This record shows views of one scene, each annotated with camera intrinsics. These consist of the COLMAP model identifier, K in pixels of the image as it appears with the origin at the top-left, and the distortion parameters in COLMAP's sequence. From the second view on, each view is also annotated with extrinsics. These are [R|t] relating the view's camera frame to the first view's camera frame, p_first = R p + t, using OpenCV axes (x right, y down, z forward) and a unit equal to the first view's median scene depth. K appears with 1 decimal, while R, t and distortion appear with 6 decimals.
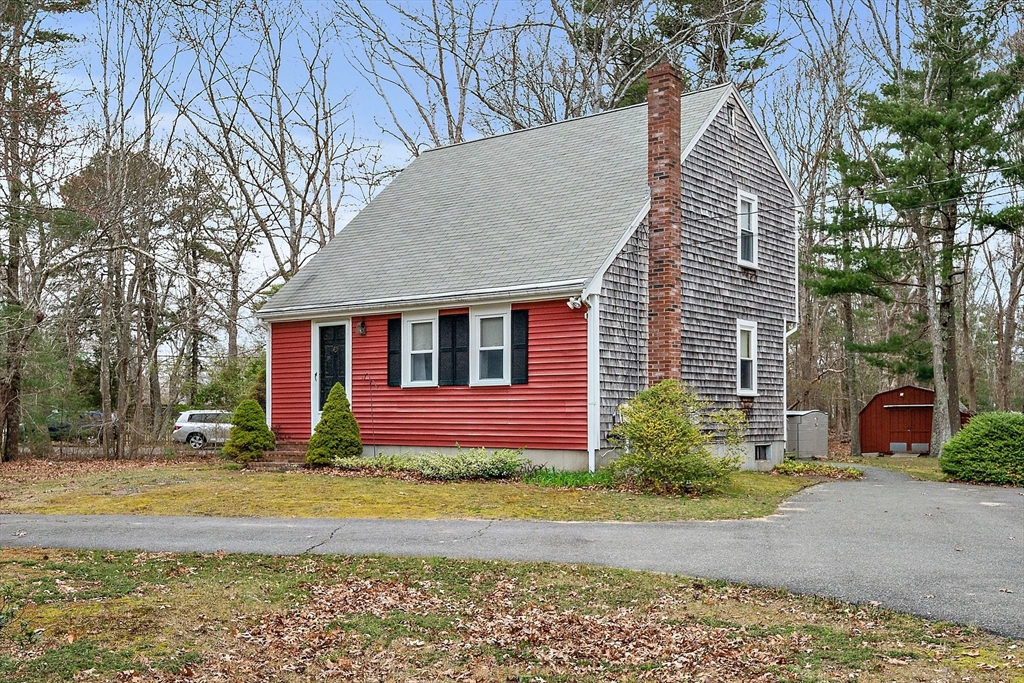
lens RADIAL K [[1040.8, 0, 513.0], [0, 1040.8, 406.6], [0, 0, 1]] dist [0.003475, -0.000500]
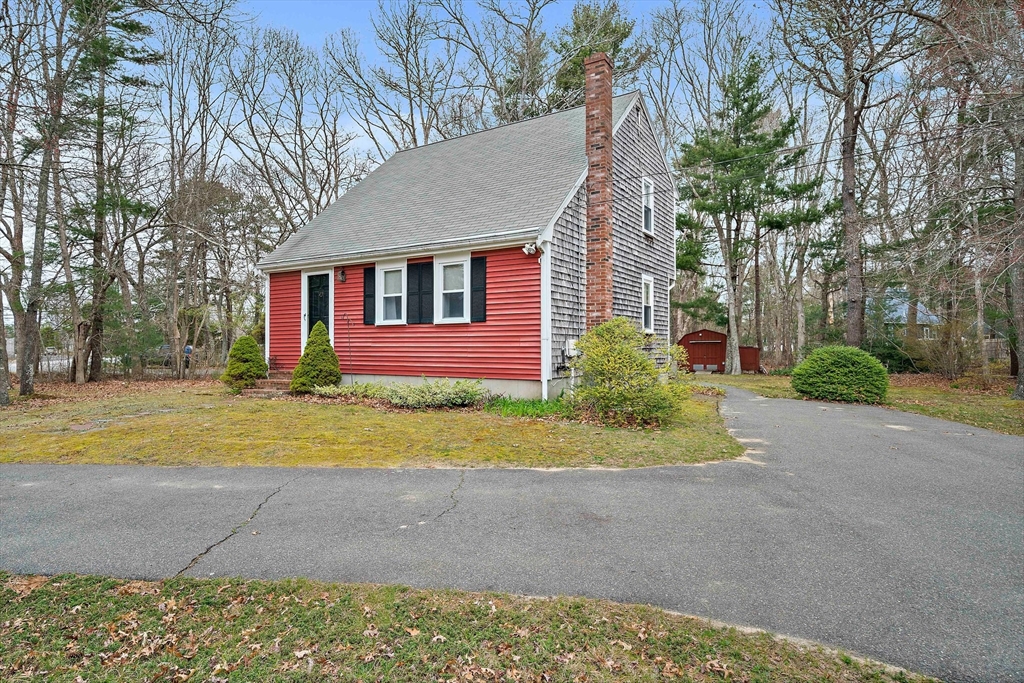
lens RADIAL K [[565.6, 0, 512.0], [0, 565.6, 341.5], [0, 0, 1]] dist [0.001080, 0.000311]
pose [[0.994554, 0.000217, 0.104220, -0.020584], [-0.000068, 0.999999, -0.001429, 0.000799], [-0.104220, 0.001414, 0.994553, 0.358993]]
